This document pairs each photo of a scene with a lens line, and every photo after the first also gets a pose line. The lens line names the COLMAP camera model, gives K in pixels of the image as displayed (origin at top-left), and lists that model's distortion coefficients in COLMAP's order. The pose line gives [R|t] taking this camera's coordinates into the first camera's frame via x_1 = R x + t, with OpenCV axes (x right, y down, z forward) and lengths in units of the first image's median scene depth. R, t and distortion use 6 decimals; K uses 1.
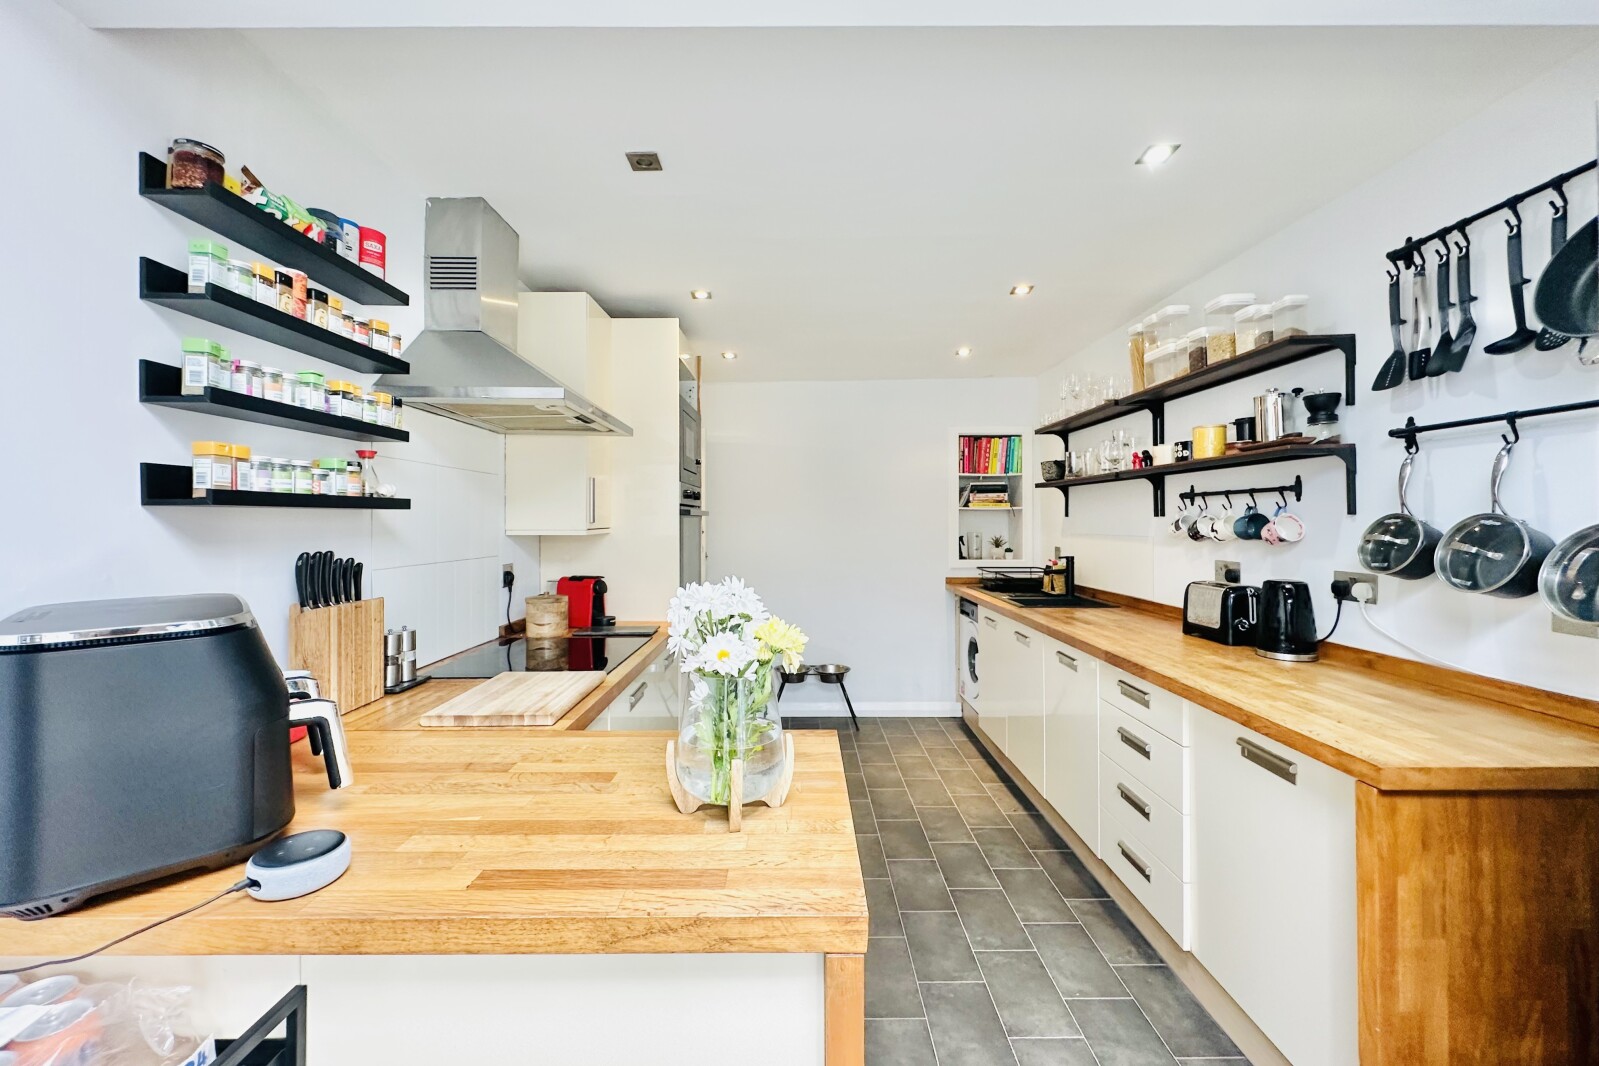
lens RADIAL K [[644.8, 0, 798.1], [0, 644.8, 520.7], [0, 0, 1]] dist [-0.000412, 0.000728]
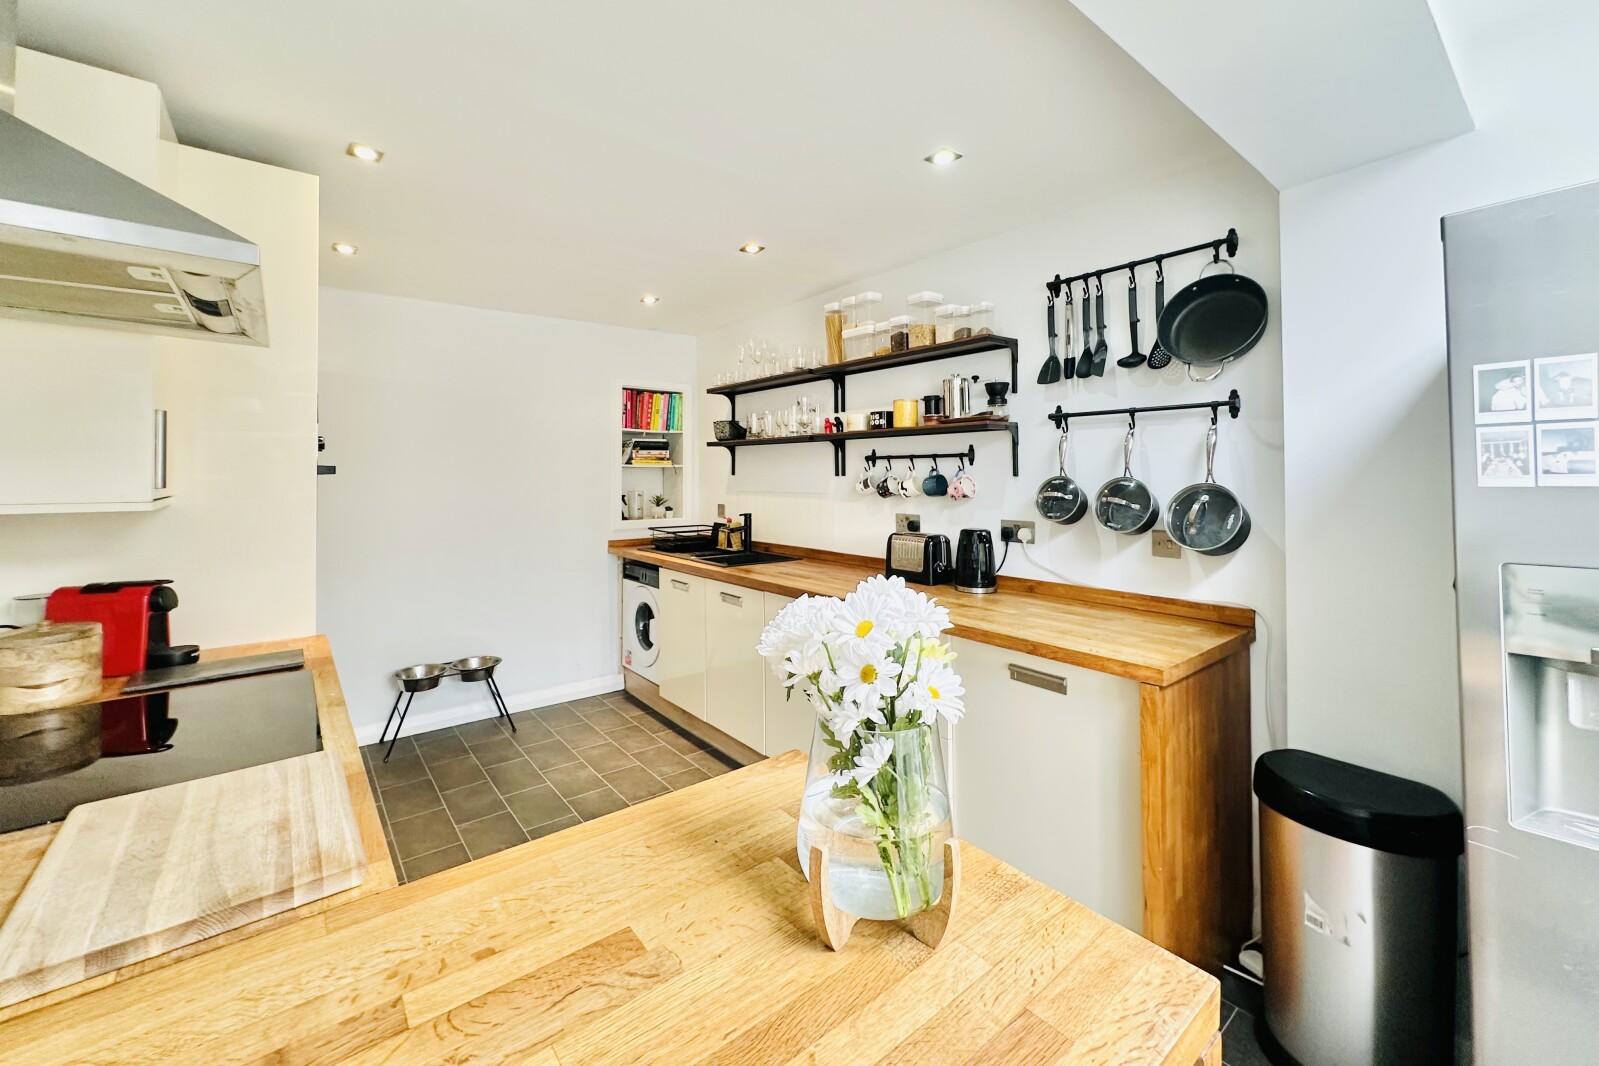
lens RADIAL K [[642.9, 0, 801.3], [0, 642.9, 469.1], [0, 0, 1]] dist [-0.000176, 0.000380]
pose [[0.779231, 0.006077, 0.626707, -0.245721], [0.000037, 0.999953, -0.009742, -0.009169], [-0.626737, 0.007615, 0.779194, 0.207207]]
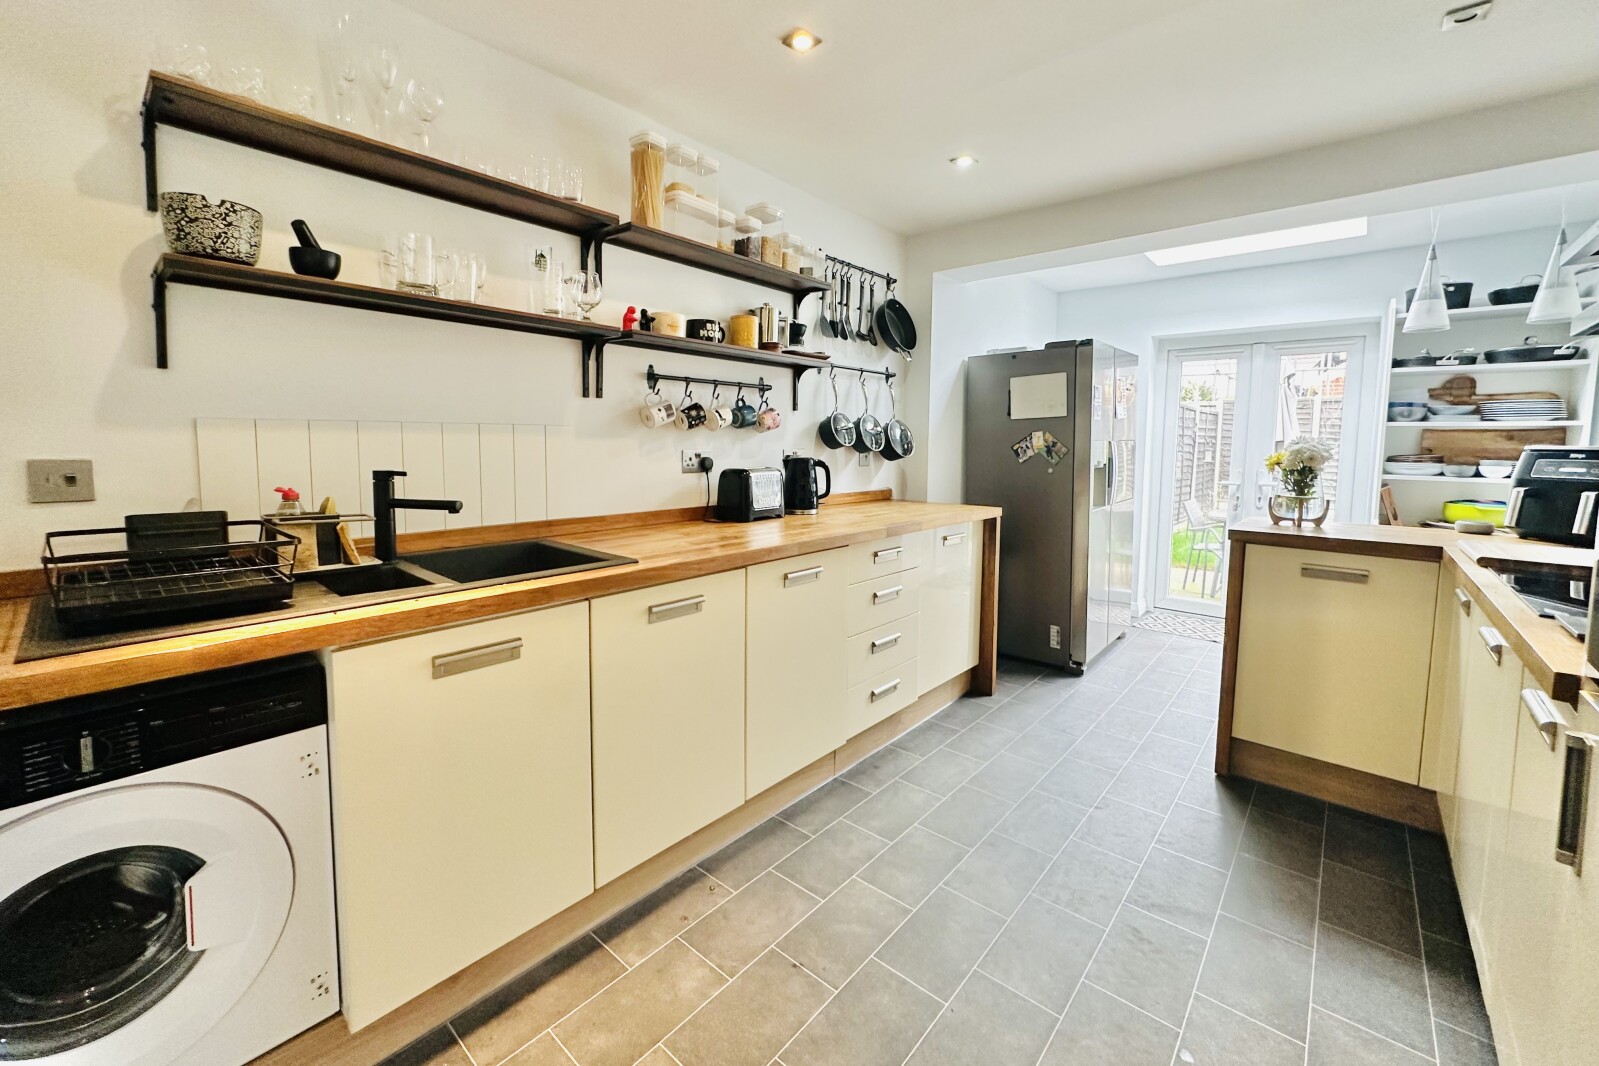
lens RADIAL K [[643.5, 0, 800.4], [0, 643.5, 487.9], [0, 0, 1]] dist [0.000018, 0.000141]
pose [[-0.754559, -0.053837, 0.654021, -0.114946], [-0.007769, 0.997292, 0.073131, 0.049175], [-0.656187, 0.050100, -0.752934, 1.736877]]
